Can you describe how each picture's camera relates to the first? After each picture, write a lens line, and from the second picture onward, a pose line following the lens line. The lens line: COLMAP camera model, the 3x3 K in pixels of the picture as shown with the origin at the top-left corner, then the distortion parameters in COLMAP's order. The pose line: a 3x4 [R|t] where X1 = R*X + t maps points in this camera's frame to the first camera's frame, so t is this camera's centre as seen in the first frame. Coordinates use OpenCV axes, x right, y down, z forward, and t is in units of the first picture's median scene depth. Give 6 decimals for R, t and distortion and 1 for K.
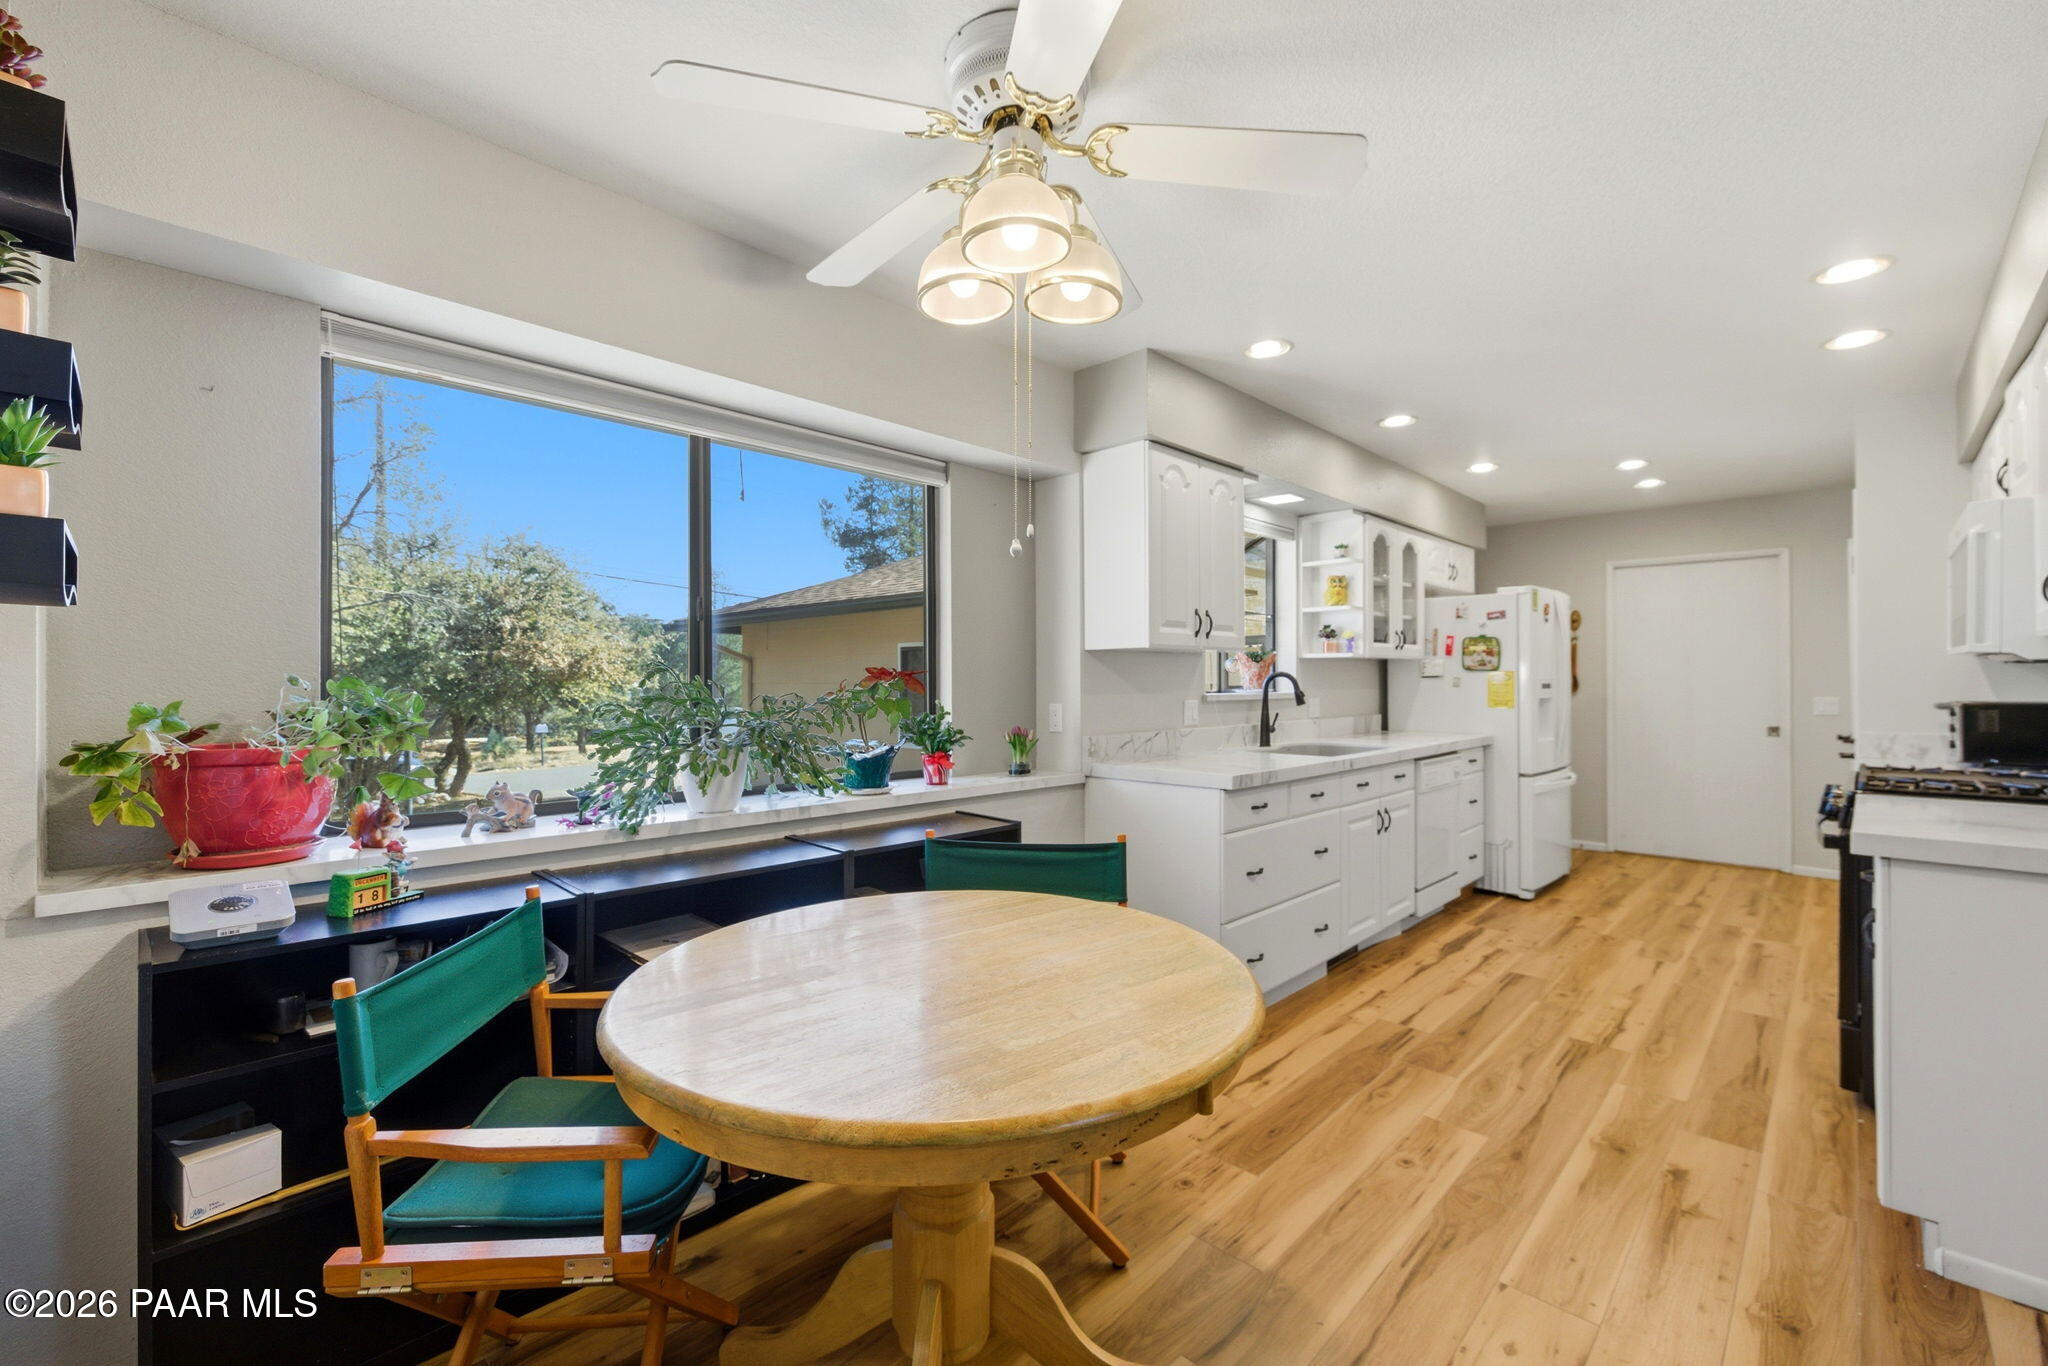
lens RADIAL K [[836.7, 0, 1032.4], [0, 836.7, 680.3], [0, 0, 1]] dist [-0.001300, -0.000271]
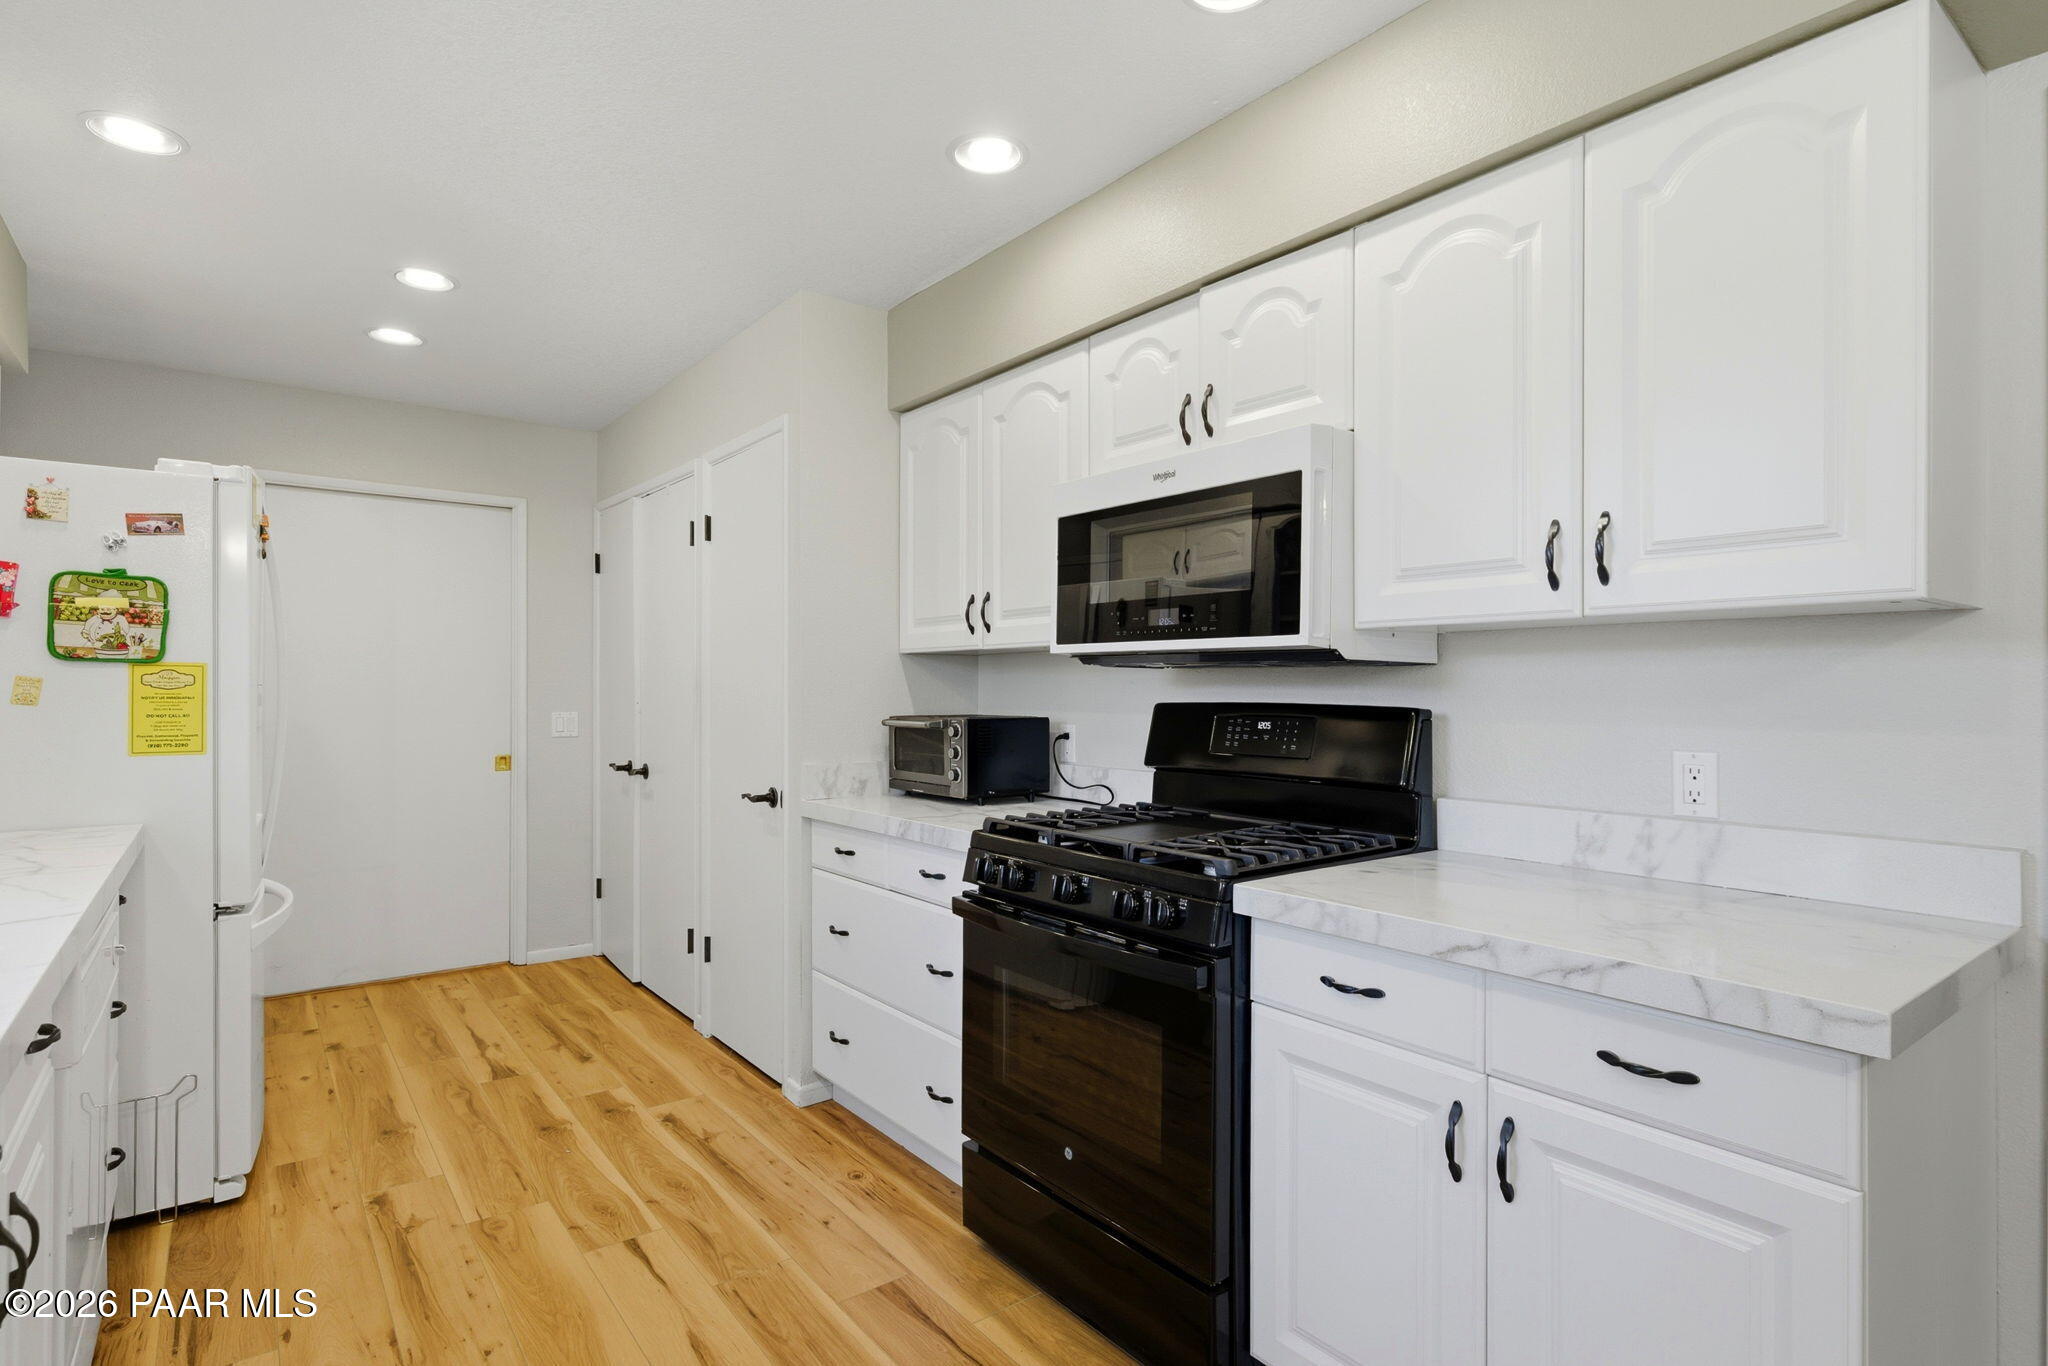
lens RADIAL K [[1026.7, 0, 1019.0], [0, 1026.7, 693.7], [0, 0, 1]] dist [-0.000834, -0.000079]
pose [[0.152345, -0.001953, 0.988326, 0.132535], [-0.002012, 0.999995, 0.002286, 0.001634], [-0.988325, -0.002337, 0.152340, 0.516669]]
